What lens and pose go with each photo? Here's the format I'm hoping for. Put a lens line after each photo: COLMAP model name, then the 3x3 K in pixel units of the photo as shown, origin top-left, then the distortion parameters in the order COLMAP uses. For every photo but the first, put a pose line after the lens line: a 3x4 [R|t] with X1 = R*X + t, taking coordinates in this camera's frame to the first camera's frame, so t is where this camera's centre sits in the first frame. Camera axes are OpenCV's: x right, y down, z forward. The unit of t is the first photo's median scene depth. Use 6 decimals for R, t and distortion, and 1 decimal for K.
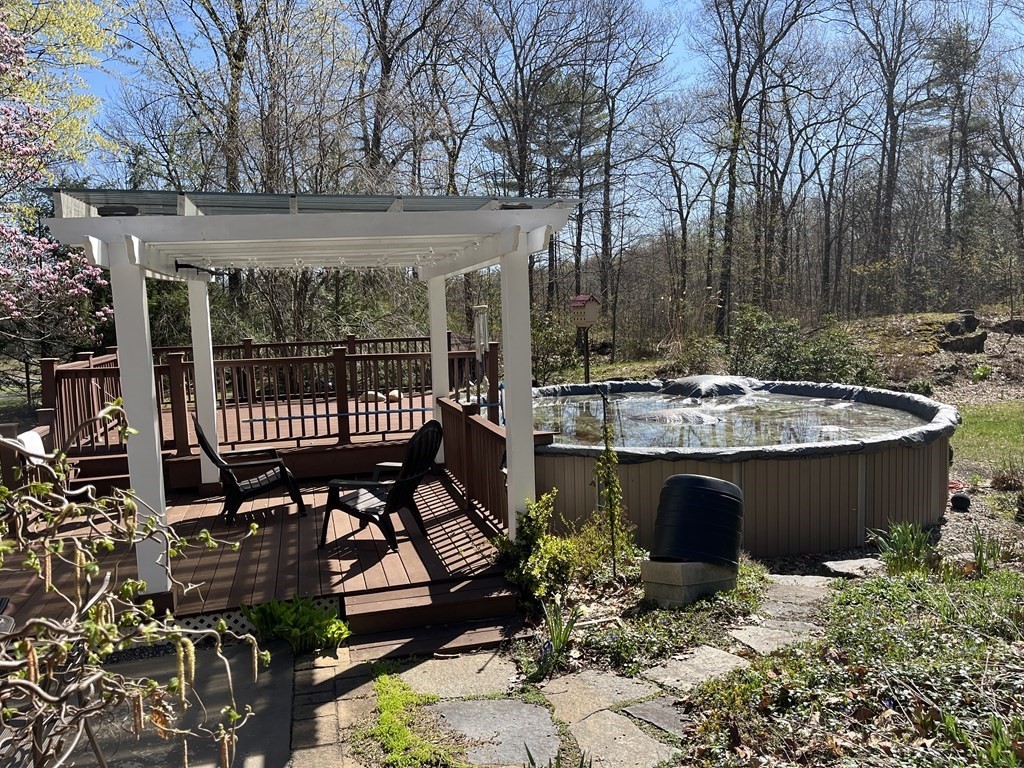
lens RADIAL K [[783.5, 0, 514.6], [0, 783.5, 389.2], [0, 0, 1]] dist [0.066125, -0.093959]
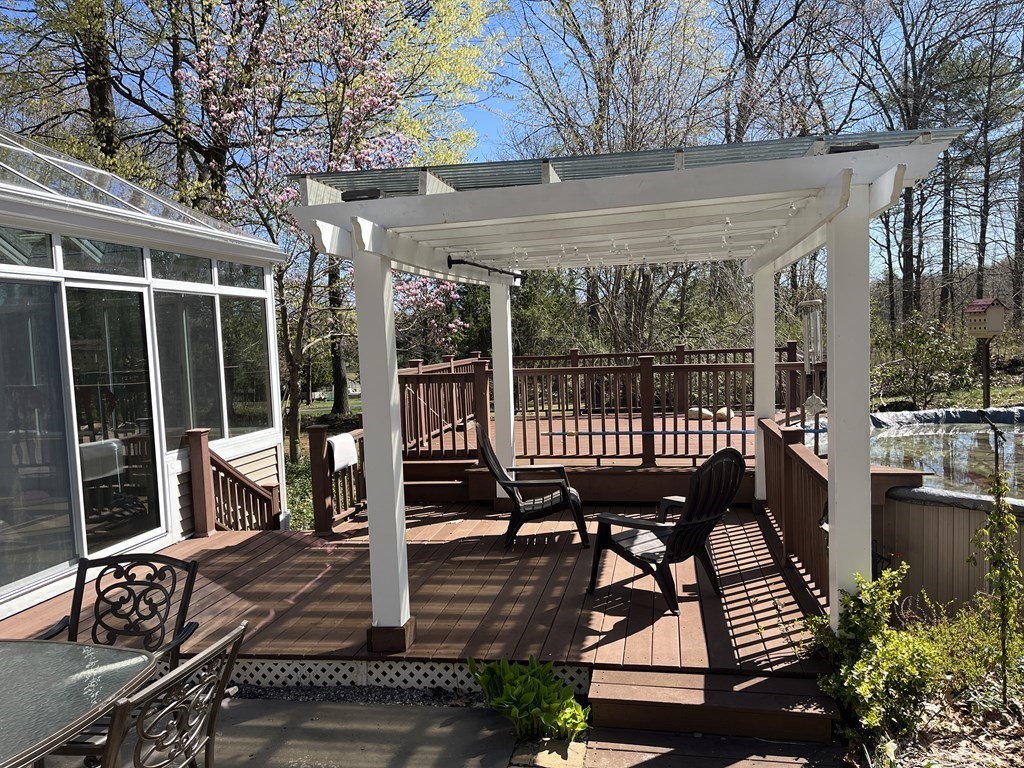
lens RADIAL K [[783.5, 0, 509.2], [0, 783.5, 389.8], [0, 0, 1]] dist [0.066125, -0.093959]
pose [[0.897912, 0.029128, -0.439211, 0.030941], [-0.037256, 0.999257, -0.009895, -0.001340], [0.438596, 0.025248, 0.898330, 0.180563]]
